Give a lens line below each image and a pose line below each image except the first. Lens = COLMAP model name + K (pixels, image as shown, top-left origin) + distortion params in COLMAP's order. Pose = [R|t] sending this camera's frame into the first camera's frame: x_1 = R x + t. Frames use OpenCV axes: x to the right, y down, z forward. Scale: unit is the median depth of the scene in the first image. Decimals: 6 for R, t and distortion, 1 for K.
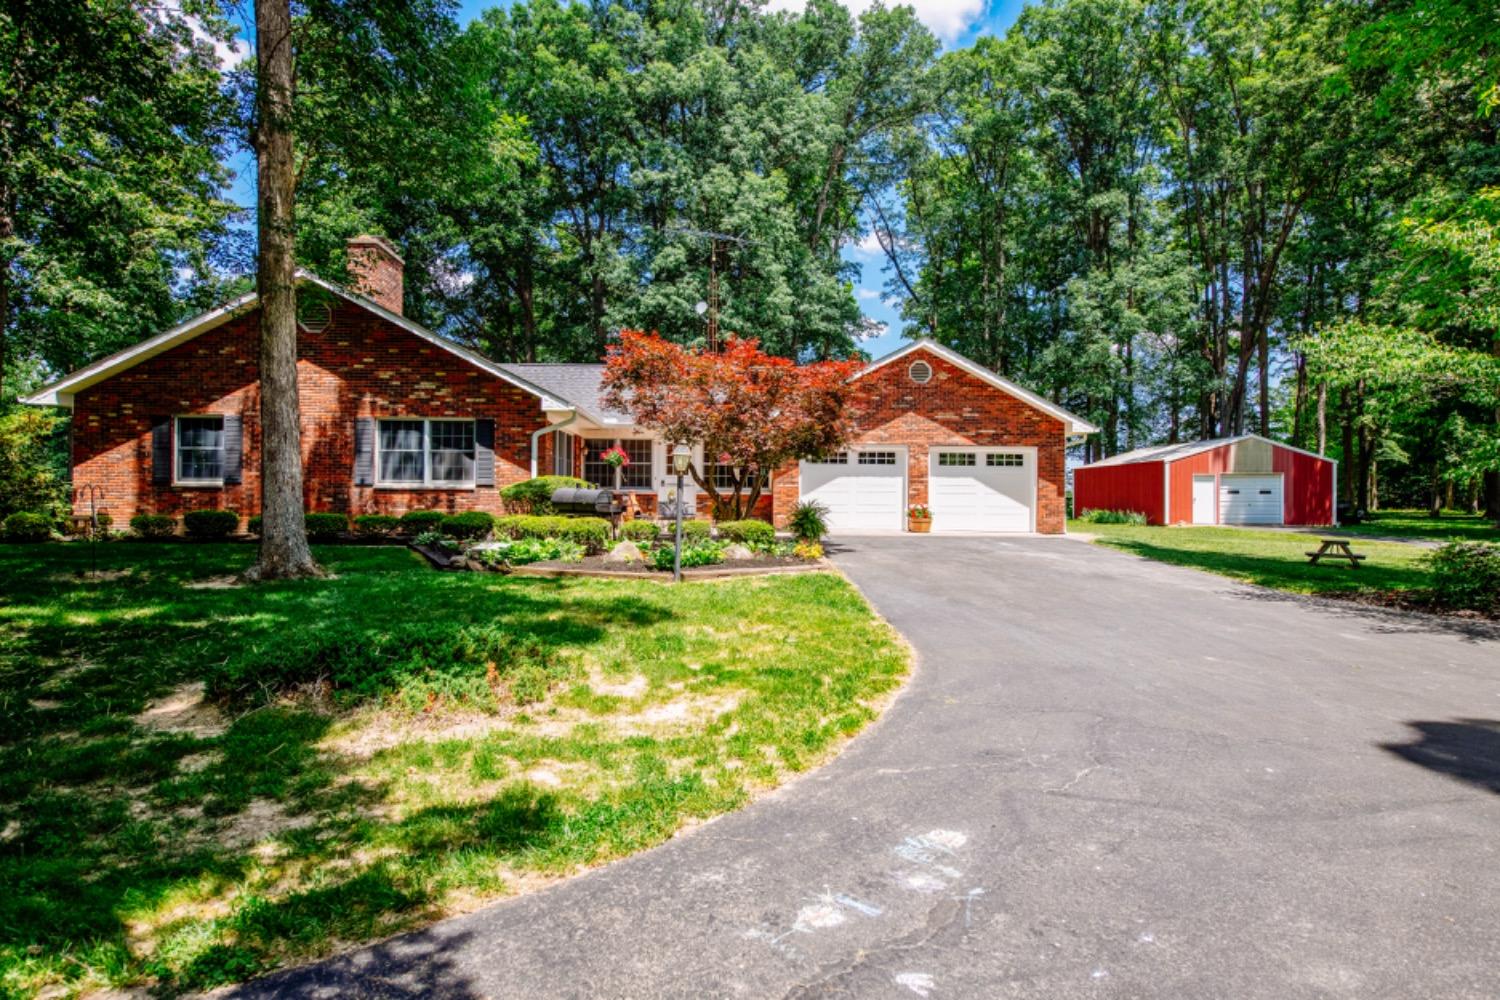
lens RADIAL K [[913.0, 0, 750.0], [0, 913.0, 500.0], [0, 0, 1]] dist [0.003277, 0.000783]
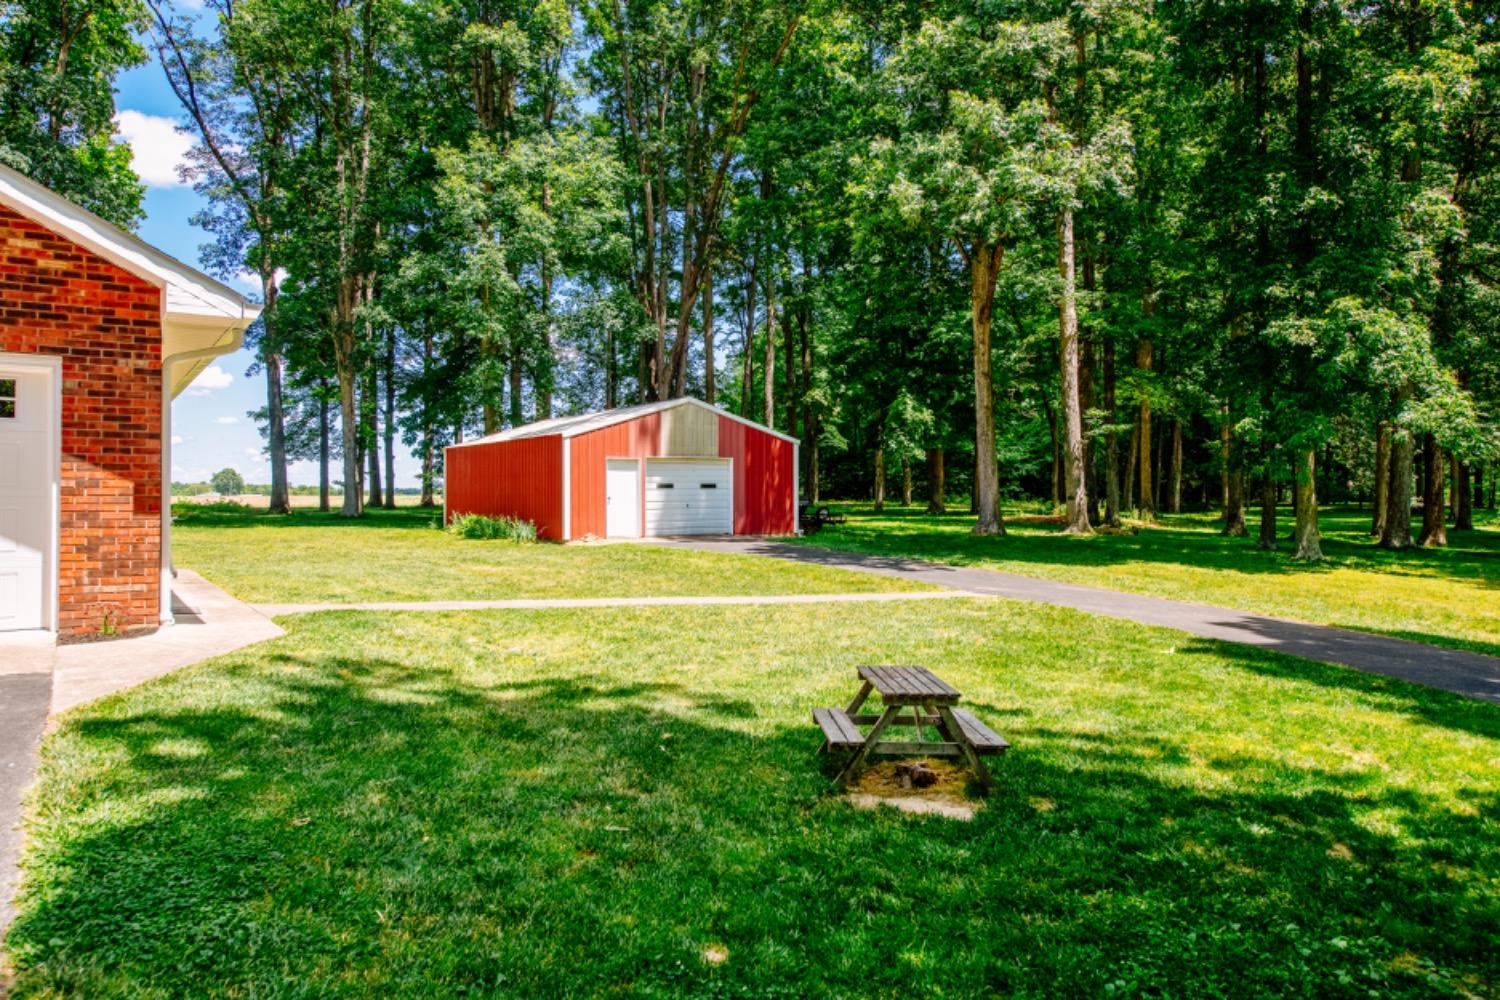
lens RADIAL K [[1047.7, 0, 750.0], [0, 1047.7, 500.0], [0, 0, 1]] dist [-0.003834, -0.000855]
pose [[0.852985, -0.009773, 0.521845, 0.154139], [0.004258, 0.999922, 0.011767, -0.005816], [-0.521919, -0.007815, 0.852959, 0.269271]]
